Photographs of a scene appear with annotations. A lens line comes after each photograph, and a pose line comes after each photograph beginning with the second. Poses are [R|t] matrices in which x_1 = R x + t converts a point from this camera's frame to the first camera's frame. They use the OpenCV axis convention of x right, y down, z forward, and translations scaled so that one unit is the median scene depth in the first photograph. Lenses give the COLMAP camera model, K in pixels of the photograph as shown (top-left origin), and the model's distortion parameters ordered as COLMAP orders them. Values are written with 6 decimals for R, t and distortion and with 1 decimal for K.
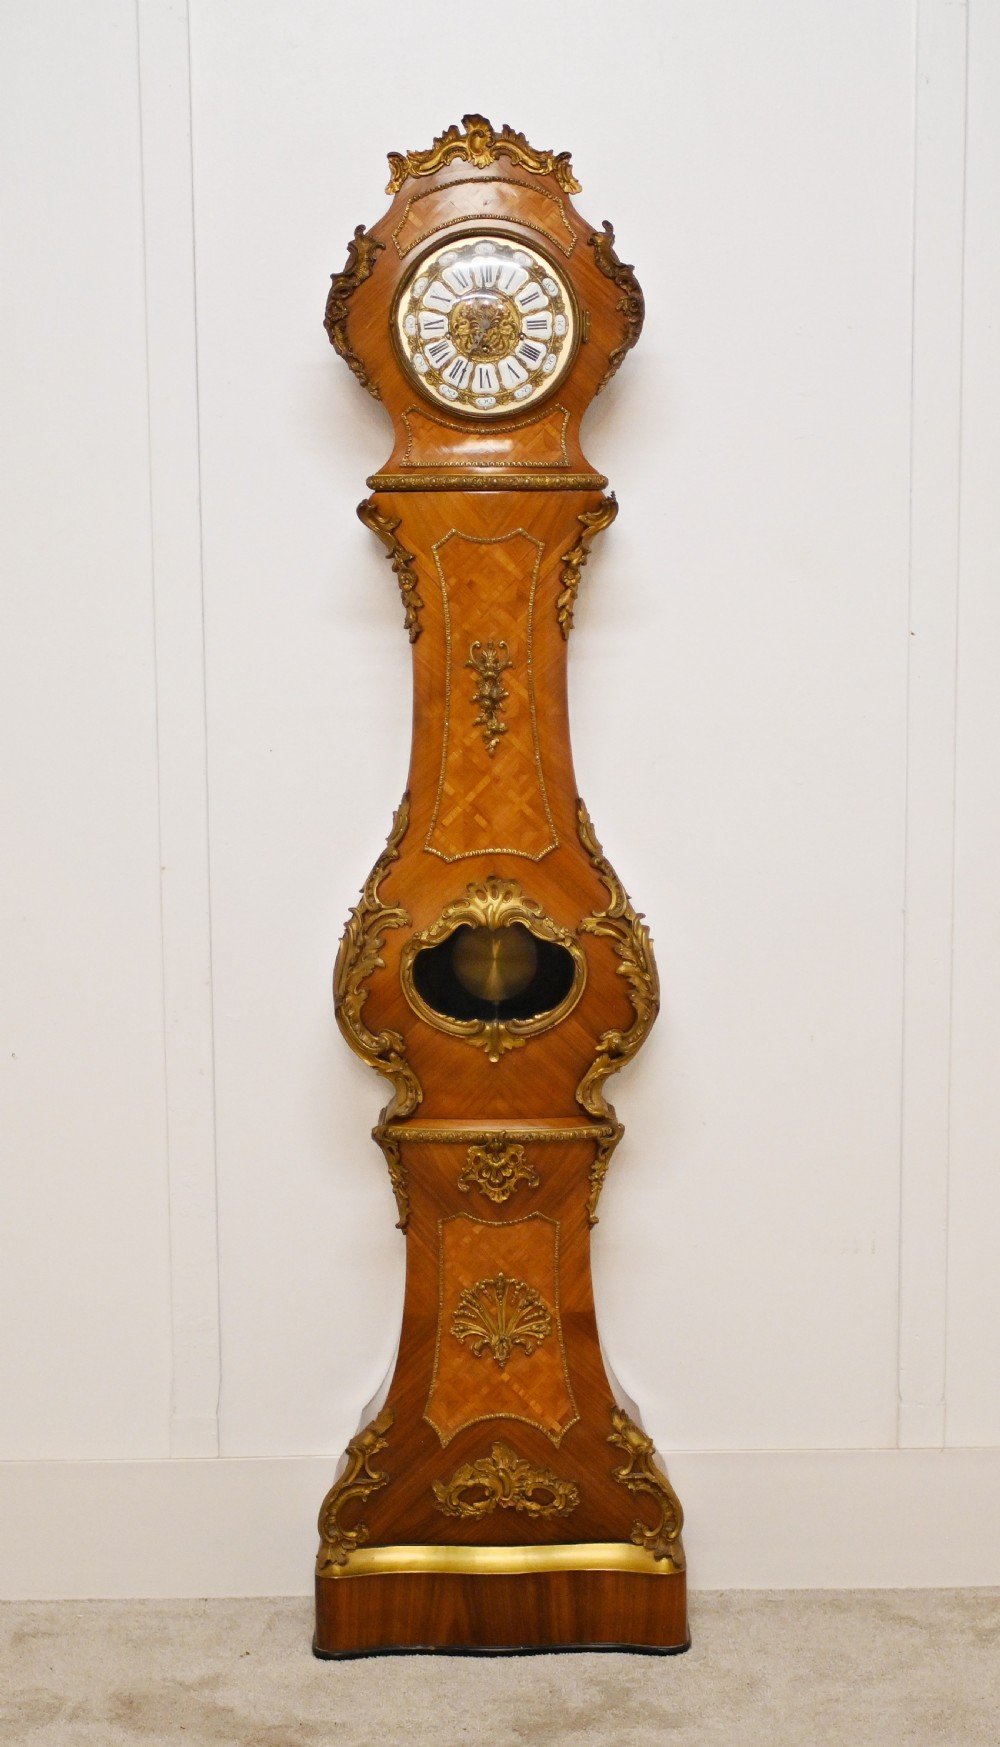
lens RADIAL K [[2806.3, 0, 507.2], [0, 2806.3, 871.3], [0, 0, 1]] dist [0.041538, 0.000000]
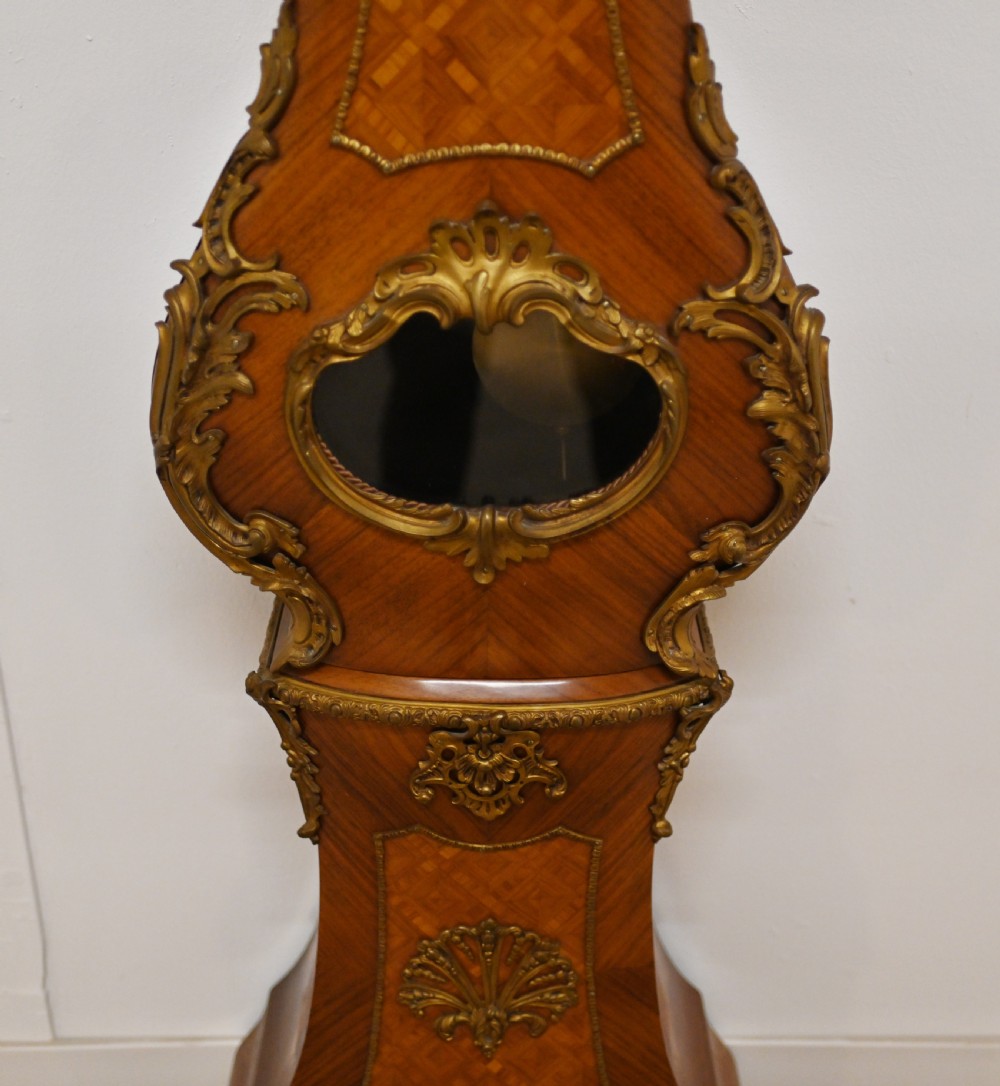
lens RADIAL K [[1626.0, 0, 504.9], [0, 1626.0, 546.1], [0, 0, 1]] dist [0.006561, 0.000000]
pose [[0.999752, 0.020898, 0.007681, -0.003367], [-0.022252, 0.925825, 0.377296, -0.045361], [0.000773, -0.377373, 0.926061, 0.741179]]
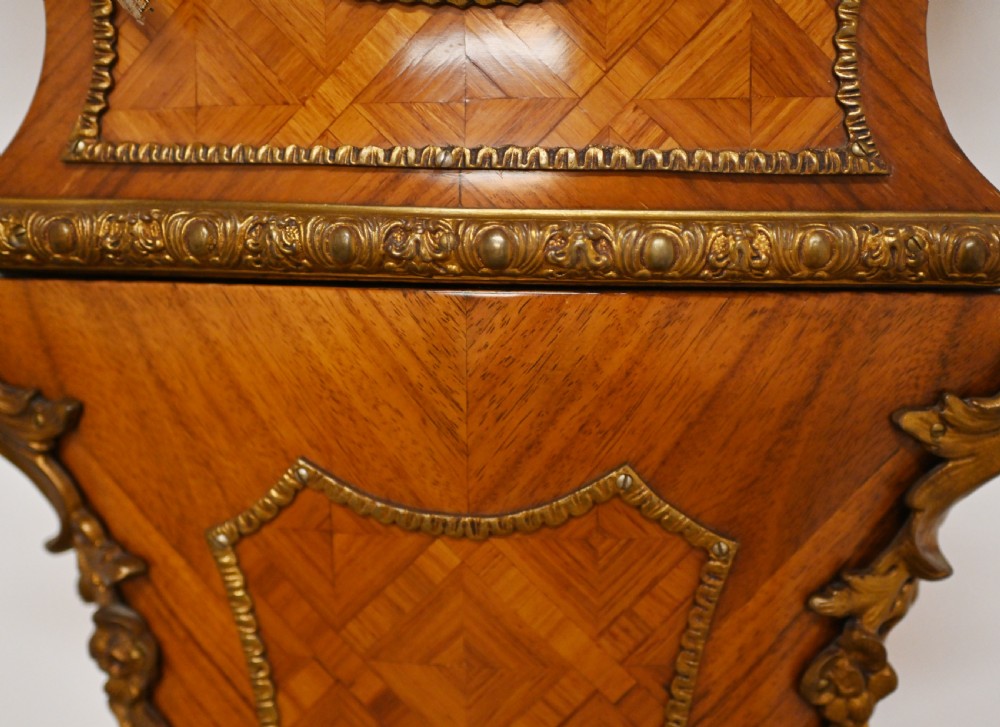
lens RADIAL K [[1059.4, 0, 547.9], [0, 1059.4, 335.4], [0, 0, 1]] dist [0.024612, 0.000000]
pose [[0.996521, 0.027087, -0.078819, 0.005141], [-0.026392, 0.999603, 0.009847, -0.130521], [0.079054, -0.007733, 0.996840, 0.906925]]
